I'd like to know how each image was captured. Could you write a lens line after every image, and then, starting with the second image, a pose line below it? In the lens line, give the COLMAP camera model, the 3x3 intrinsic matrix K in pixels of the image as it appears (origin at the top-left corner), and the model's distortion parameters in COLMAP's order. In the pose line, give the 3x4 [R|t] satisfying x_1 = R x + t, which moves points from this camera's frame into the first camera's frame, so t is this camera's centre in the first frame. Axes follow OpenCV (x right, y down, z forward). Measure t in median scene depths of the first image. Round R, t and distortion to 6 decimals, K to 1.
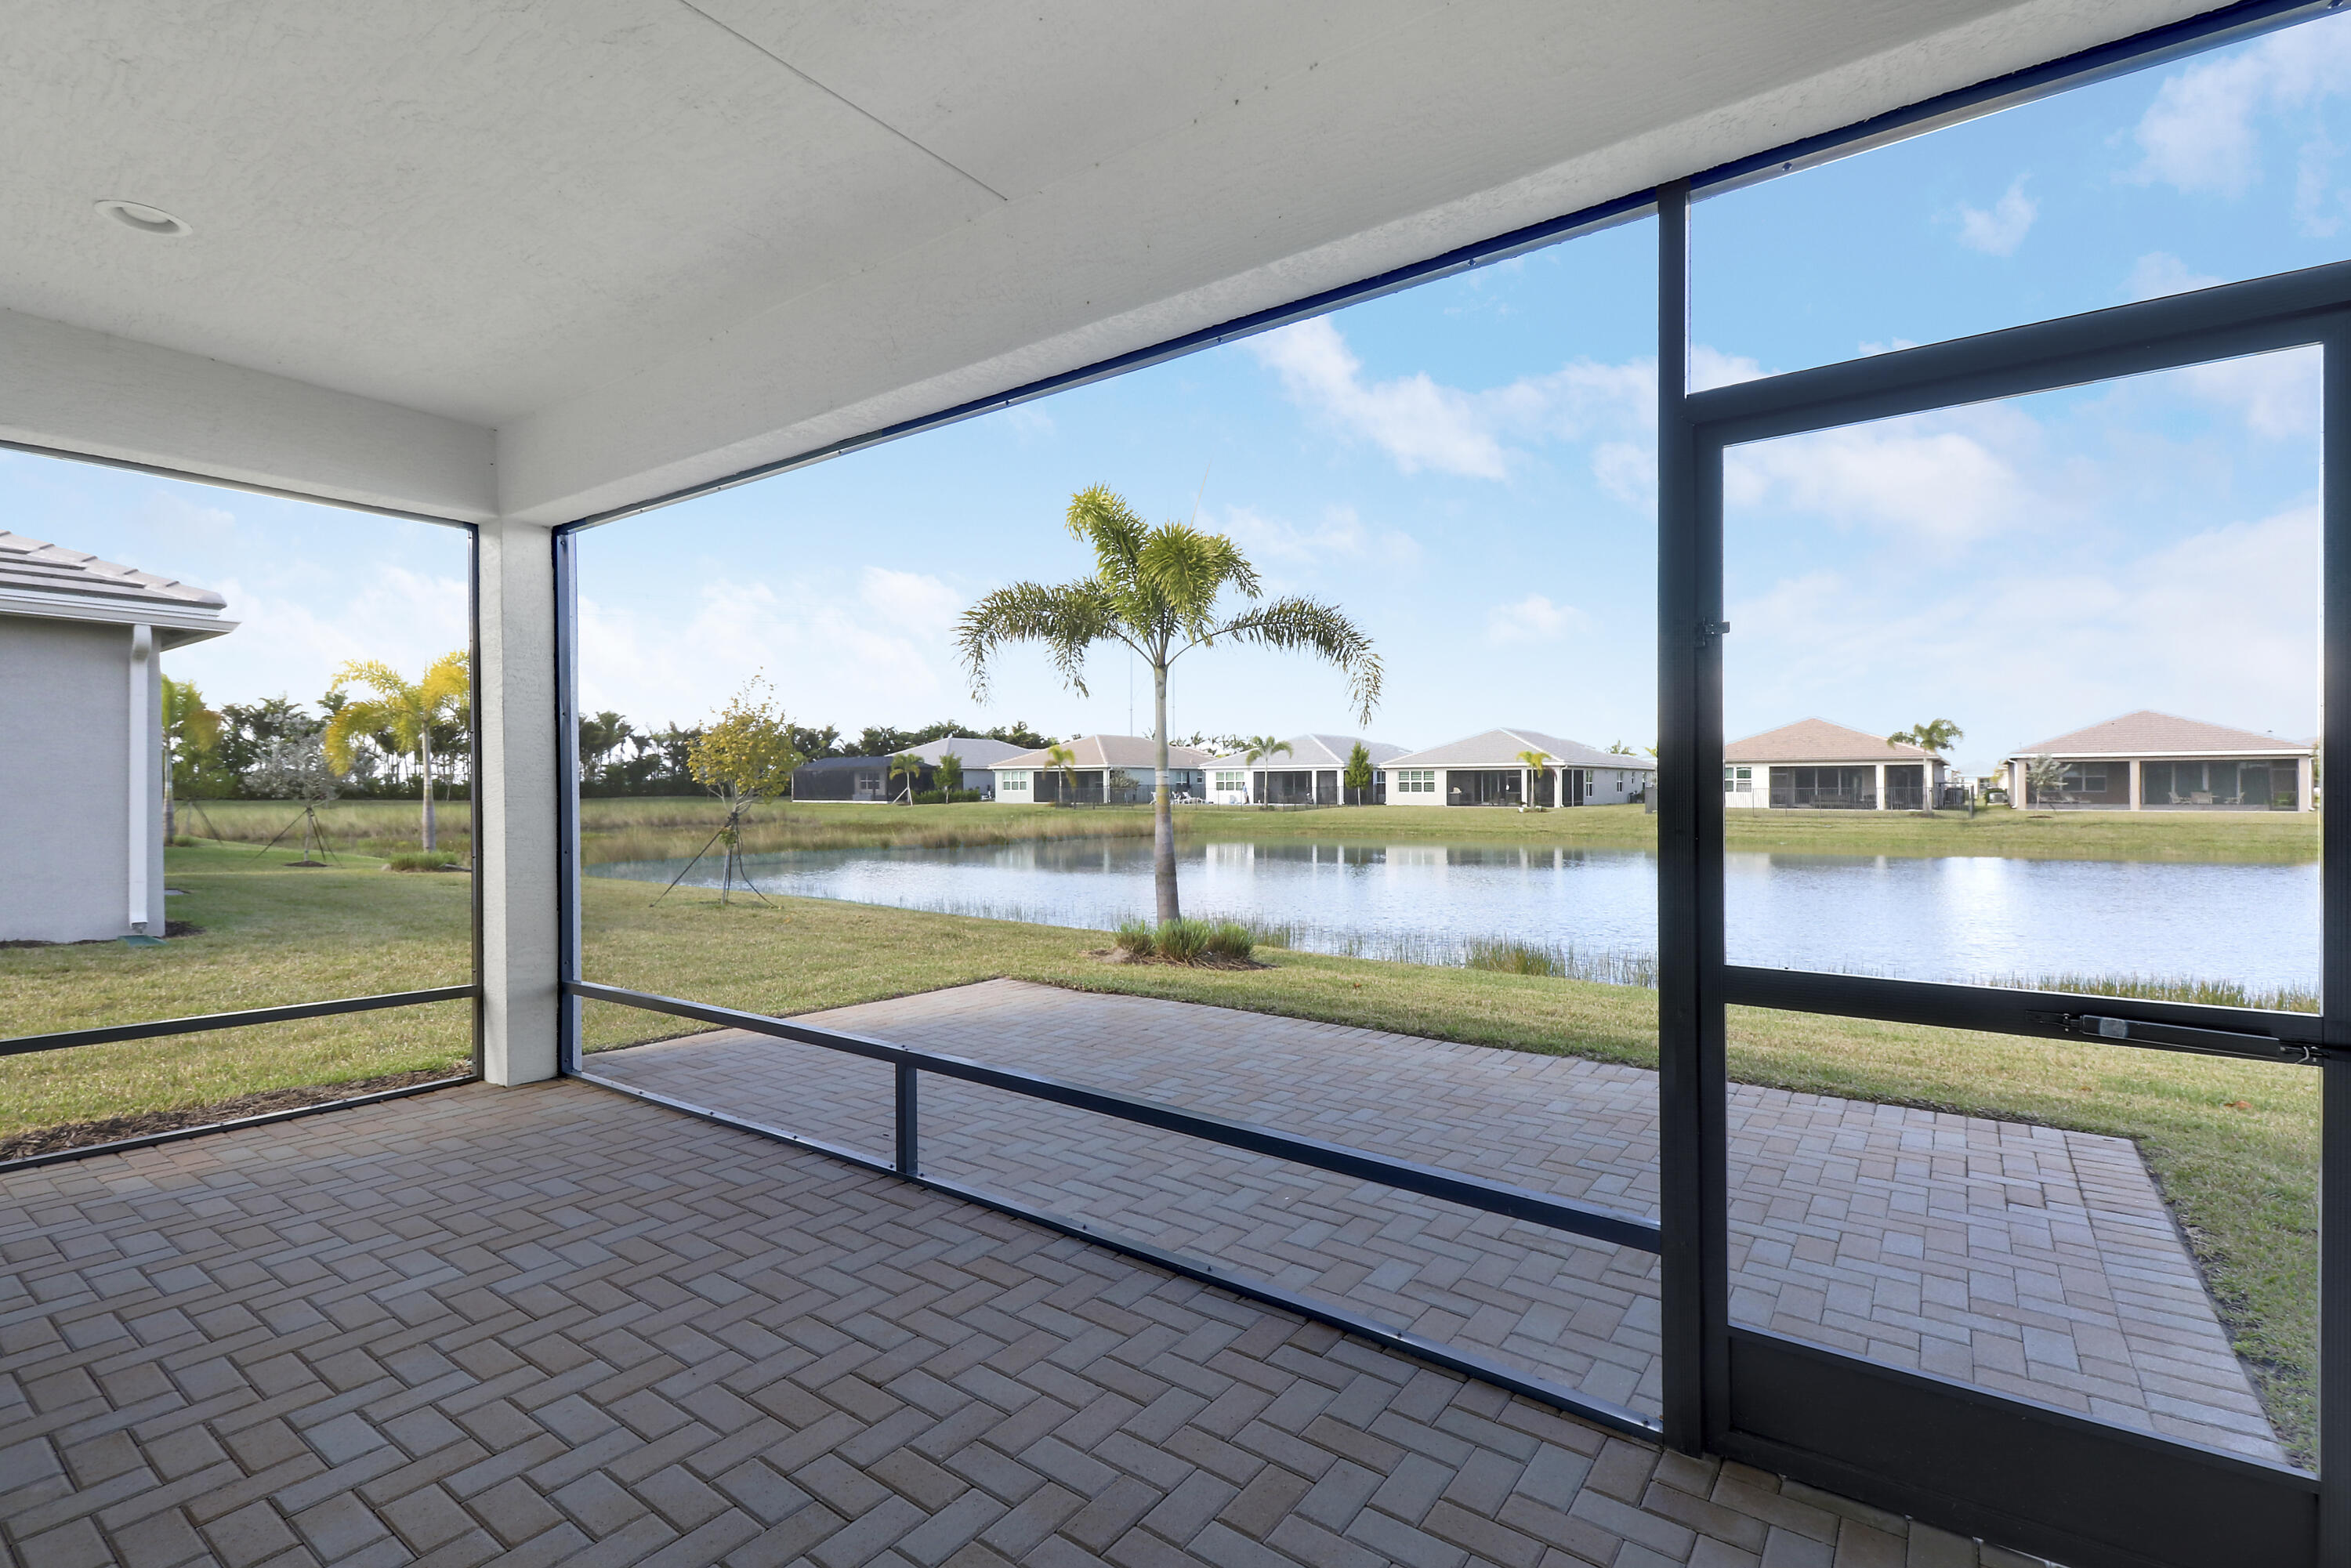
lens RADIAL K [[1086.0, 0, 1151.0], [0, 1086.0, 797.4], [0, 0, 1]] dist [0.013922, -0.000529]
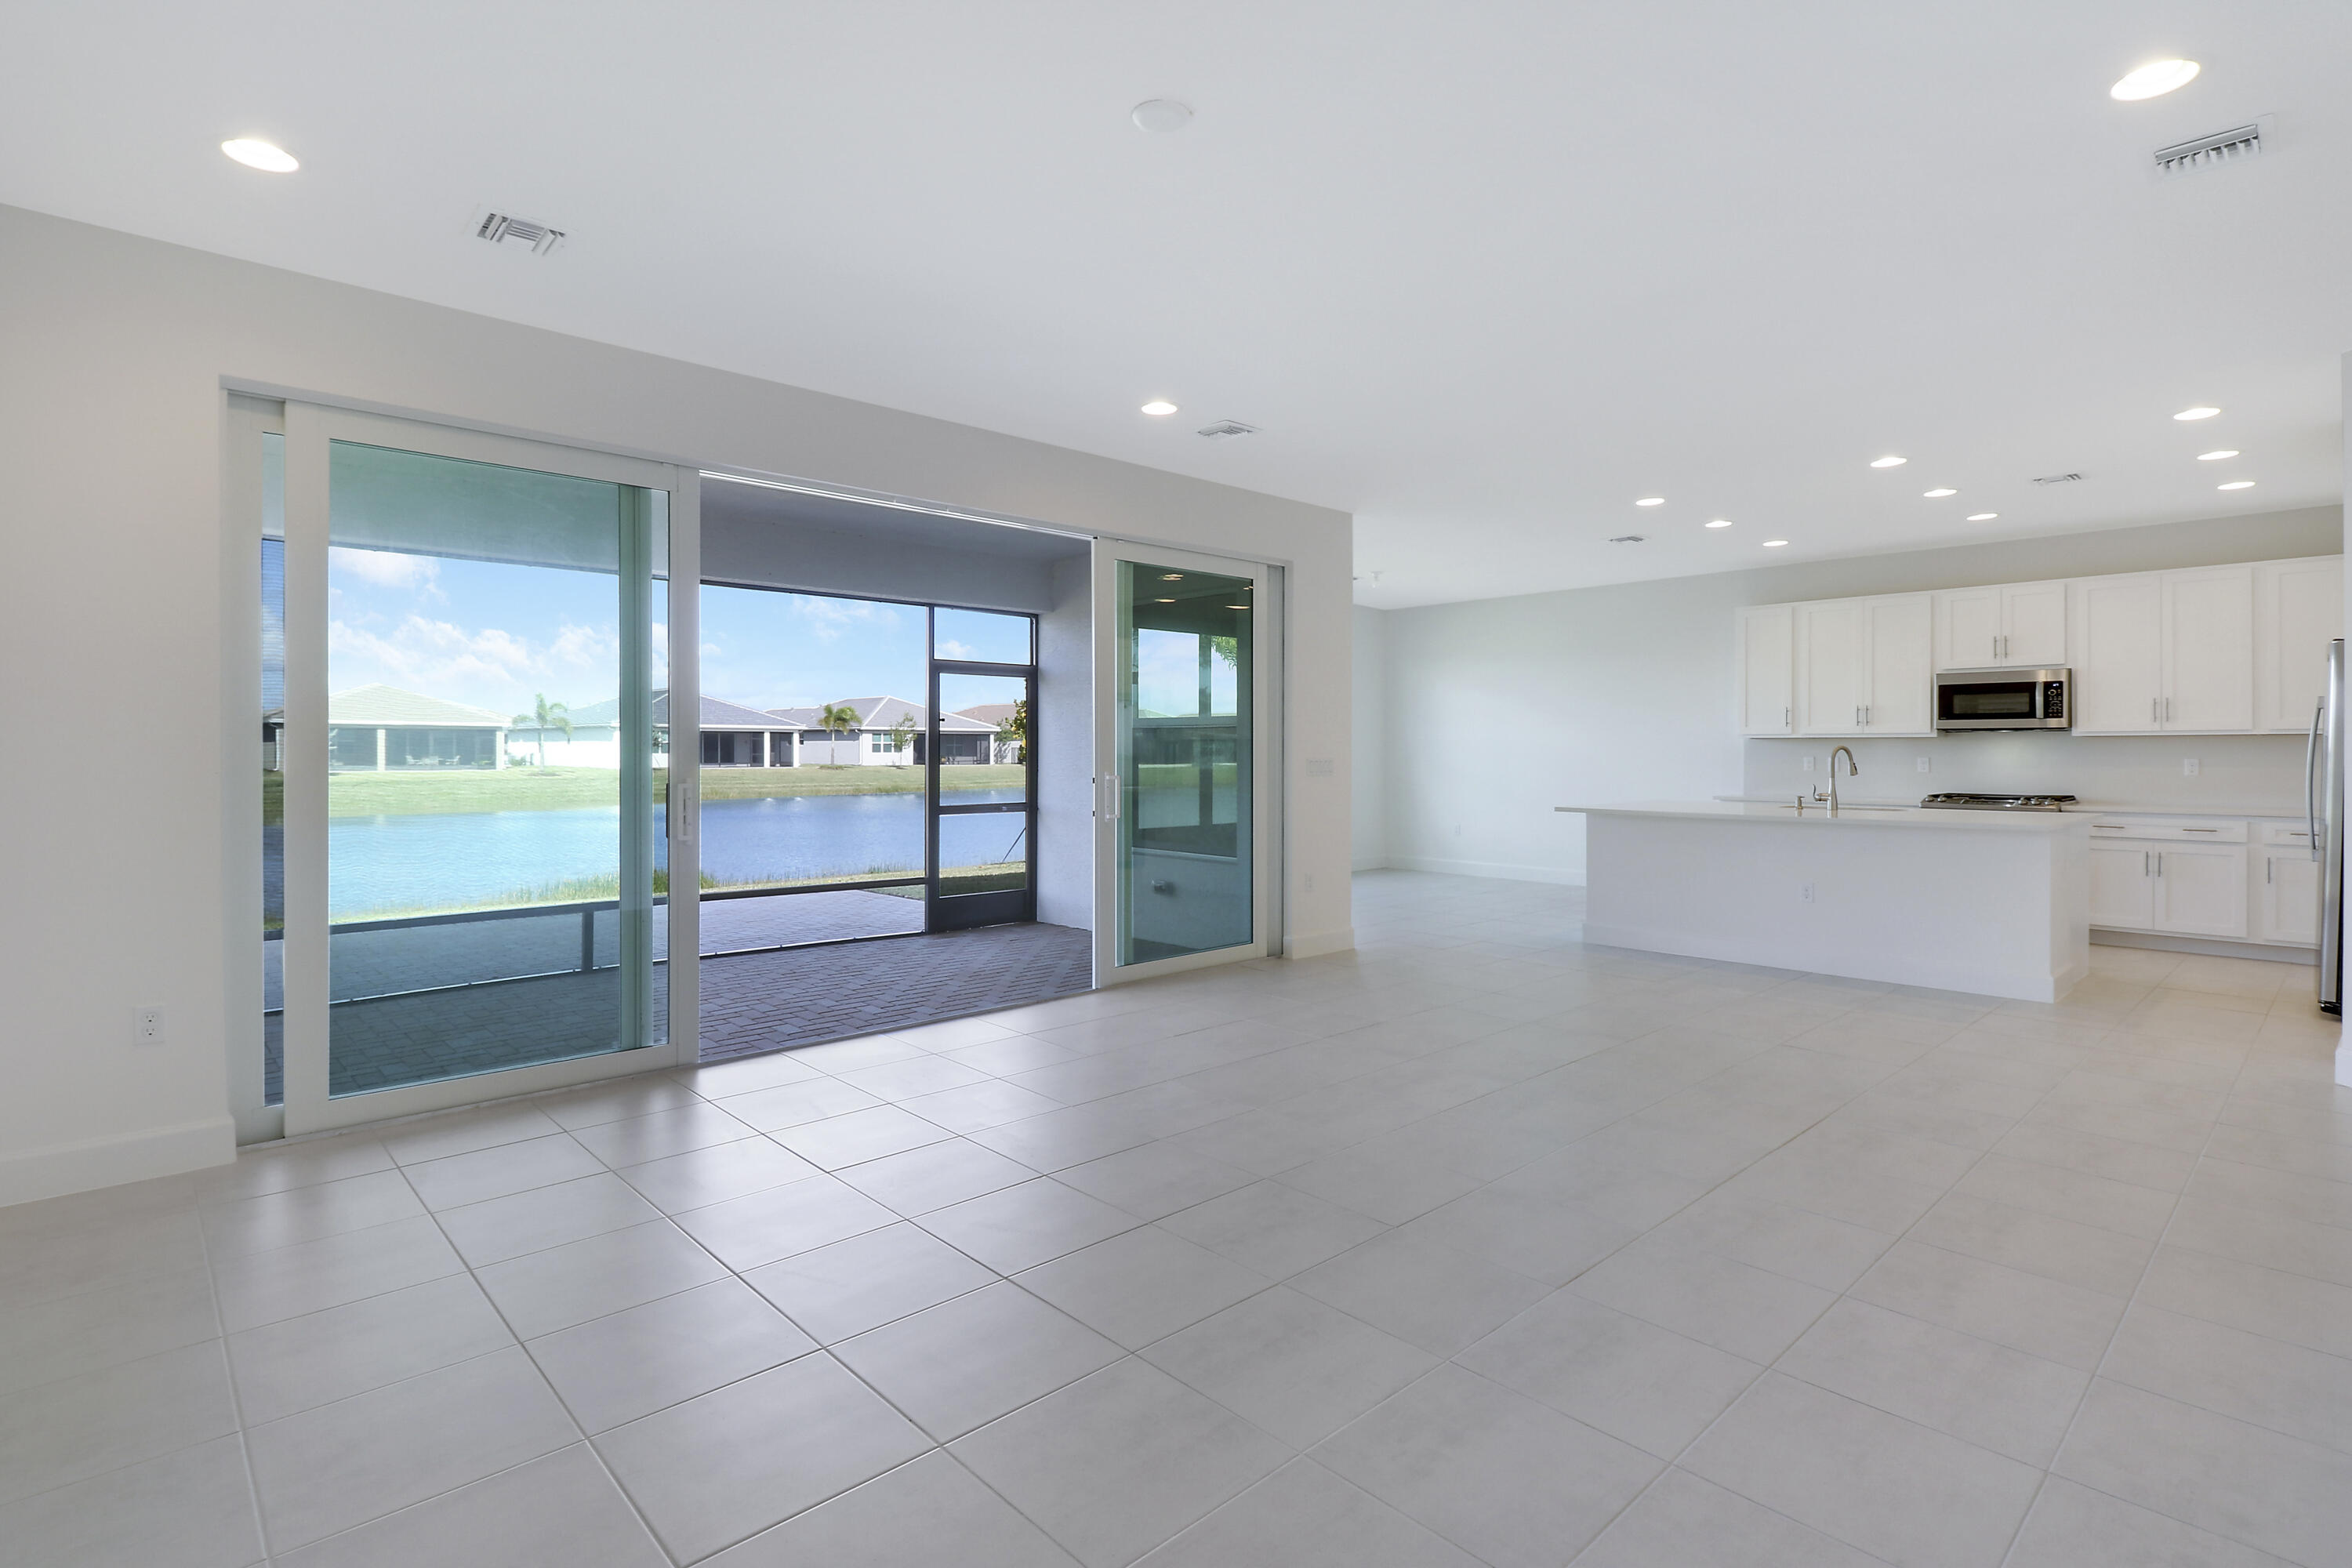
lens RADIAL K [[1117.7, 0, 1185.0], [0, 1117.7, 755.0], [0, 0, 1]] dist [0.012249, -0.000890]
pose [[0.165248, -0.001248, 0.986251, -0.105562], [0.005633, 0.999984, 0.000321, -0.000710], [-0.986236, 0.005503, 0.165253, -0.016928]]
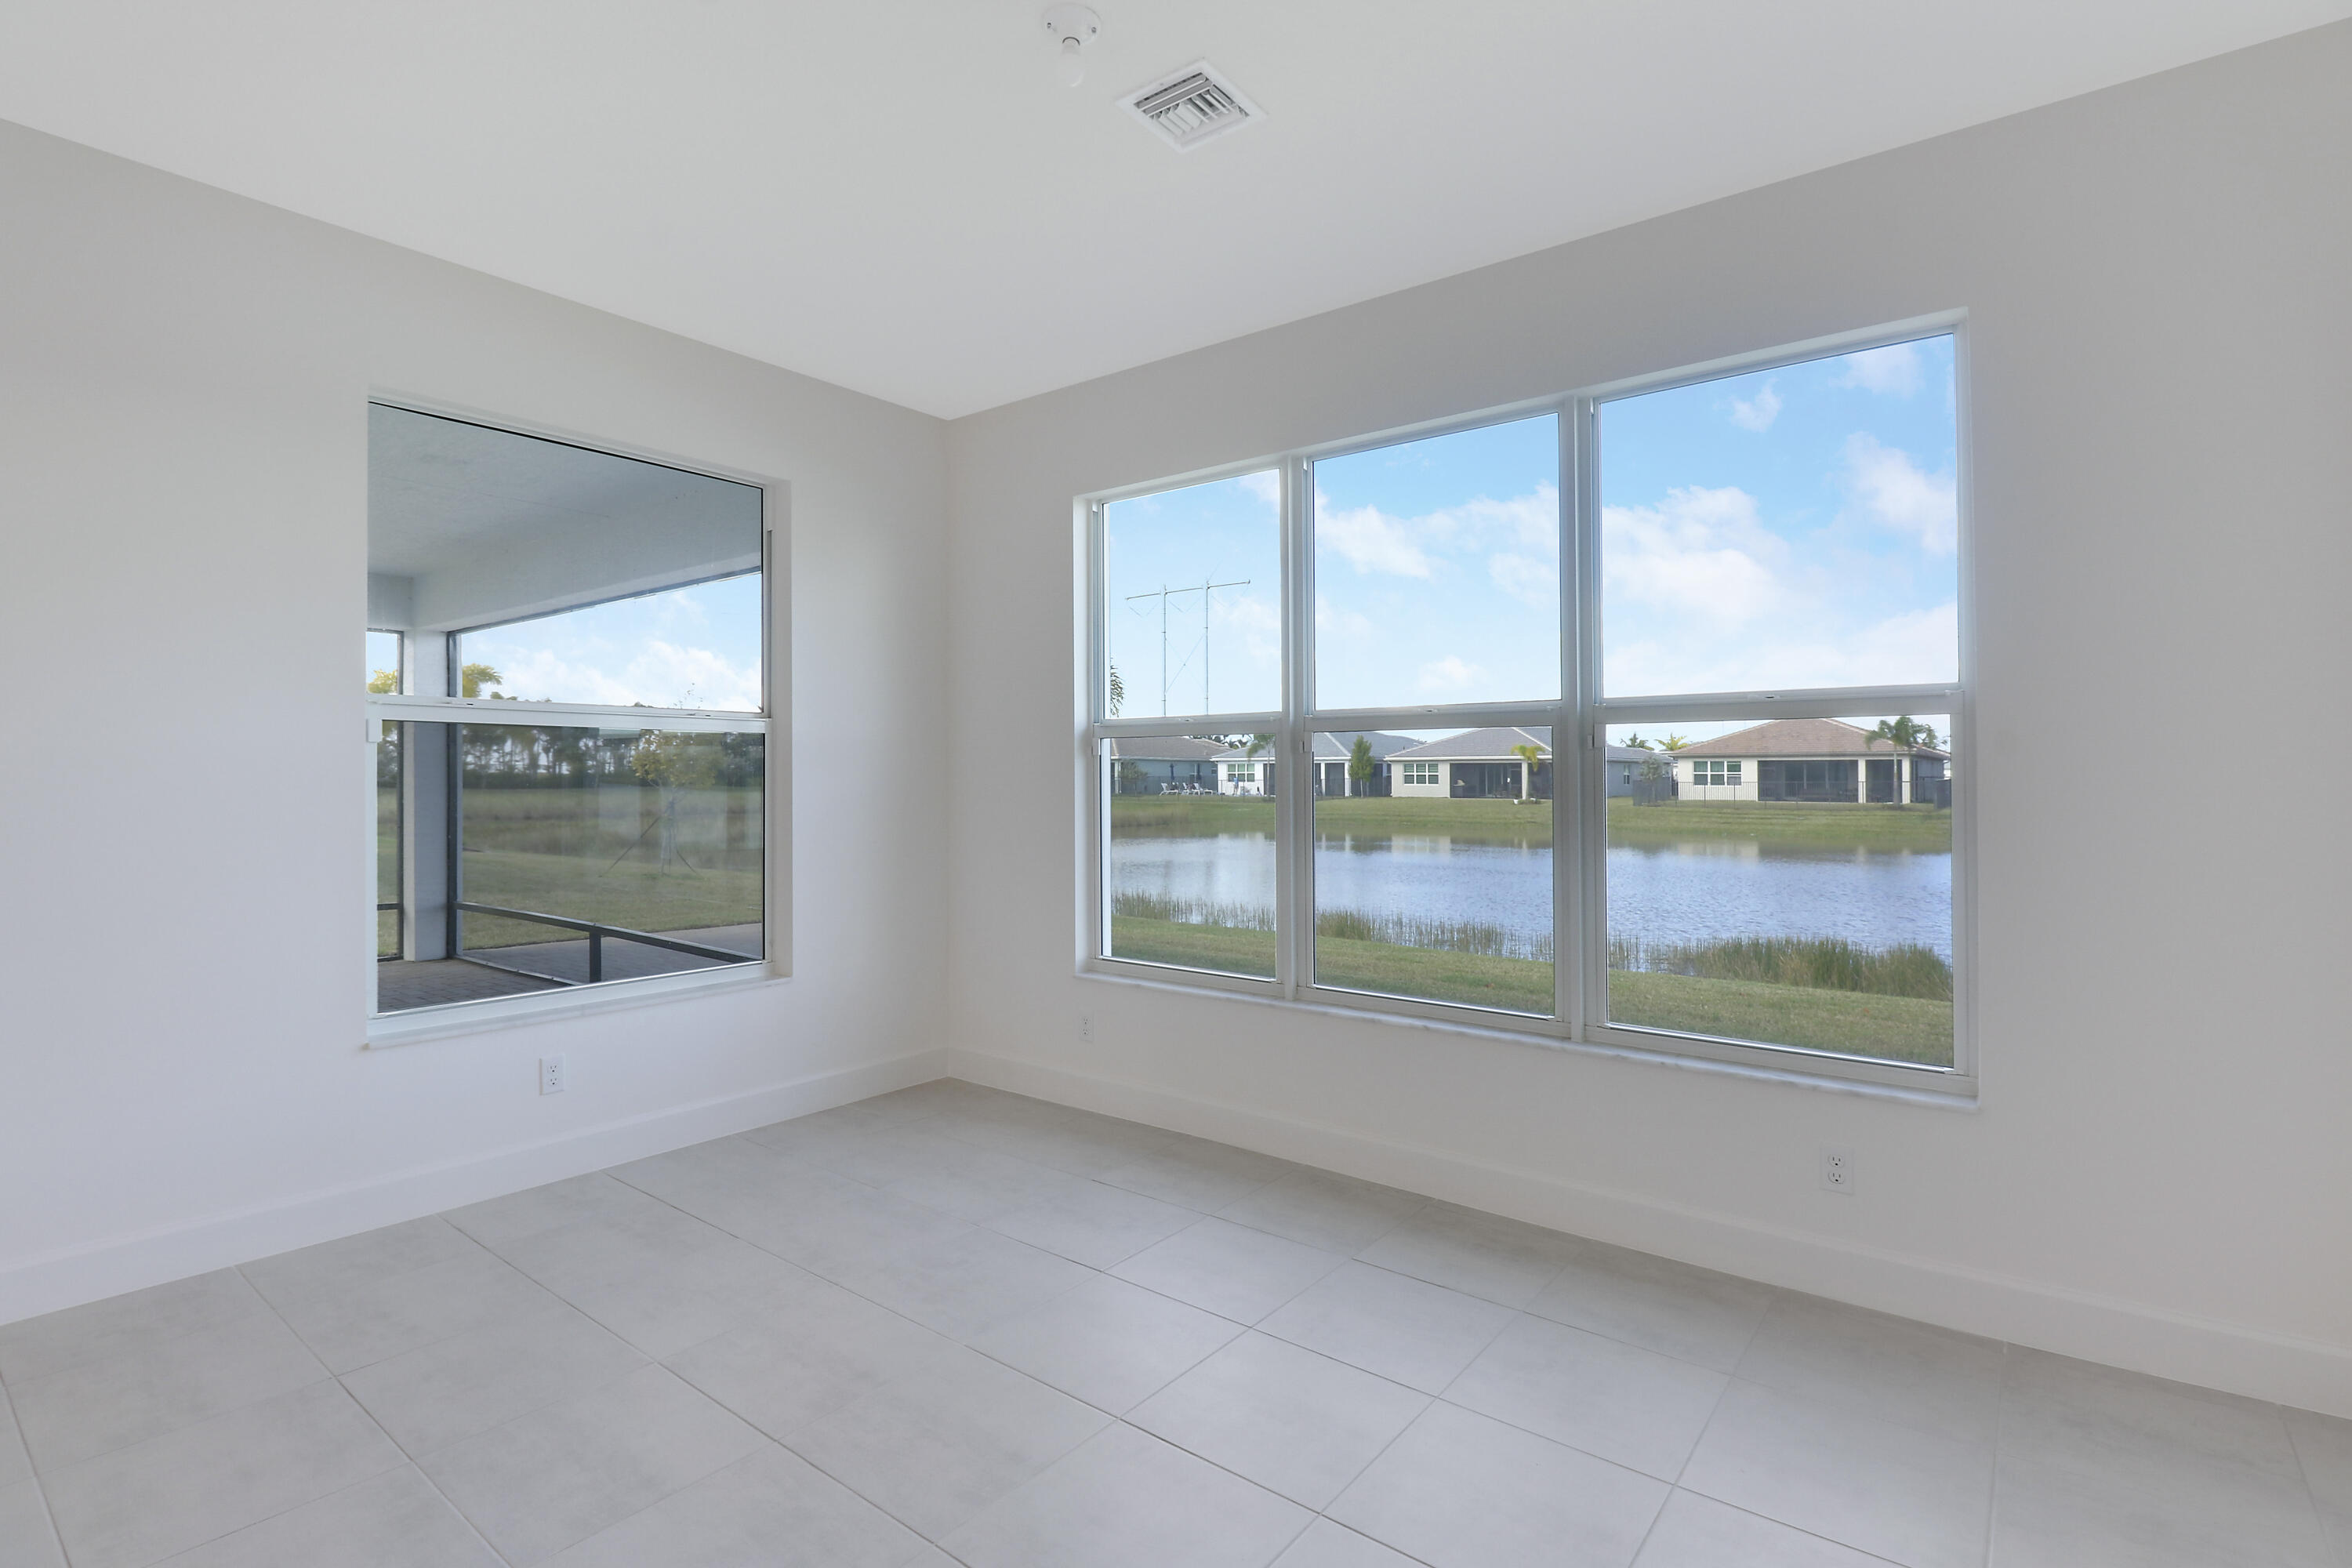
lens RADIAL K [[1109.1, 0, 1174.1], [0, 1109.1, 772.4], [0, 0, 1]] dist [-0.005669, -0.000821]
pose [[0.999689, 0.003092, -0.024735, 0.045261], [-0.003437, 0.999897, -0.013931, -0.000719], [0.024689, 0.014012, 0.999597, -0.049785]]
